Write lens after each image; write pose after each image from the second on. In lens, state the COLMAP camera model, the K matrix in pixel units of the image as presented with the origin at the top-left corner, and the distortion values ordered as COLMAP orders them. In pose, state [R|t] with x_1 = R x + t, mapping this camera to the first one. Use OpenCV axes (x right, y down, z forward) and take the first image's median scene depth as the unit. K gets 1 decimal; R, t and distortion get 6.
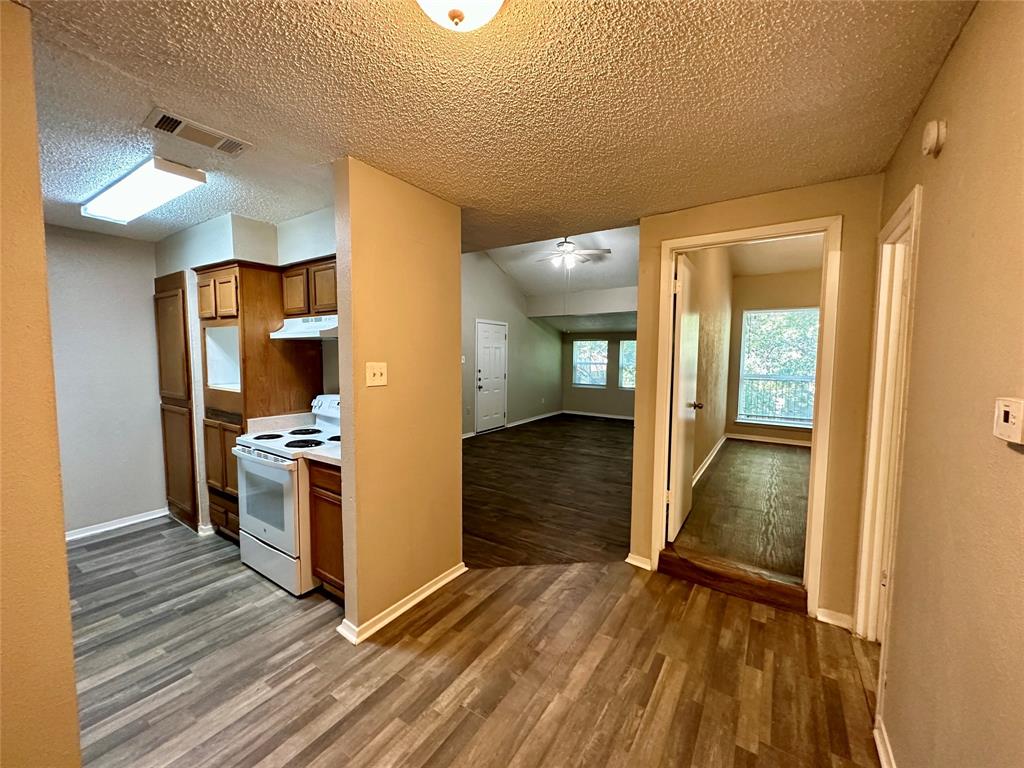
lens RADIAL K [[407.3, 0, 512.8], [0, 407.3, 380.4], [0, 0, 1]] dist [-0.003611, 0.000830]
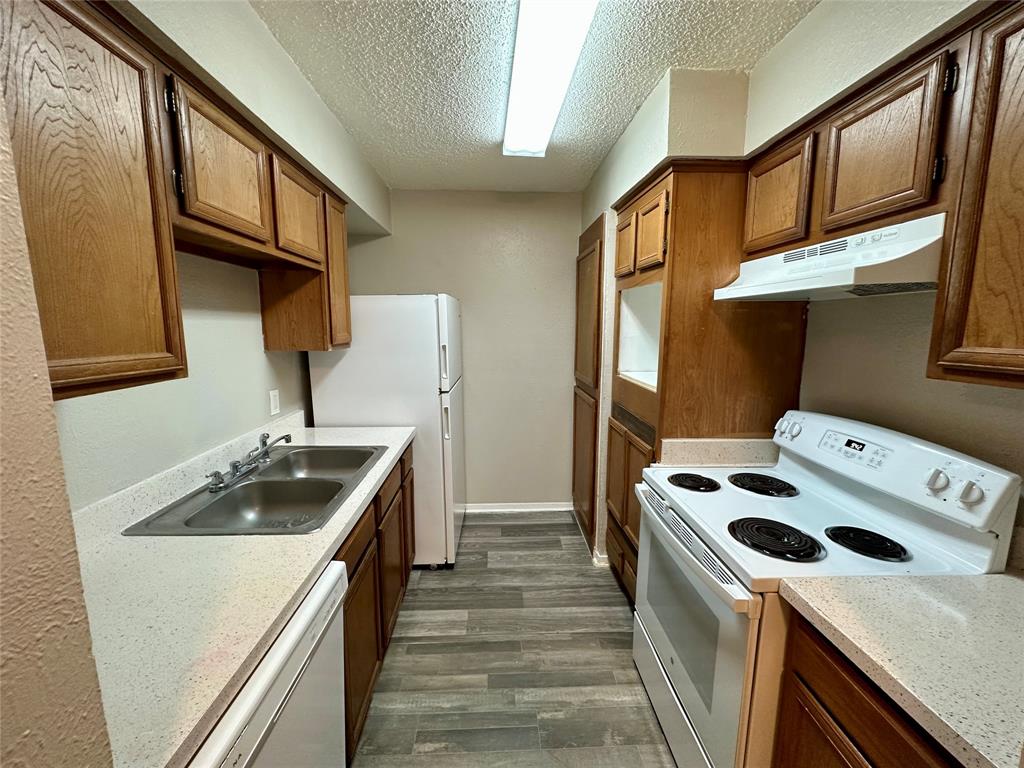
lens RADIAL K [[407.3, 0, 511.7], [0, 407.3, 383.2], [0, 0, 1]] dist [-0.003611, 0.000830]
pose [[0.589872, 0.114124, -0.799392, -0.306084], [-0.055183, 0.993345, 0.101094, -0.032695], [0.805609, -0.015519, 0.592244, 0.455973]]
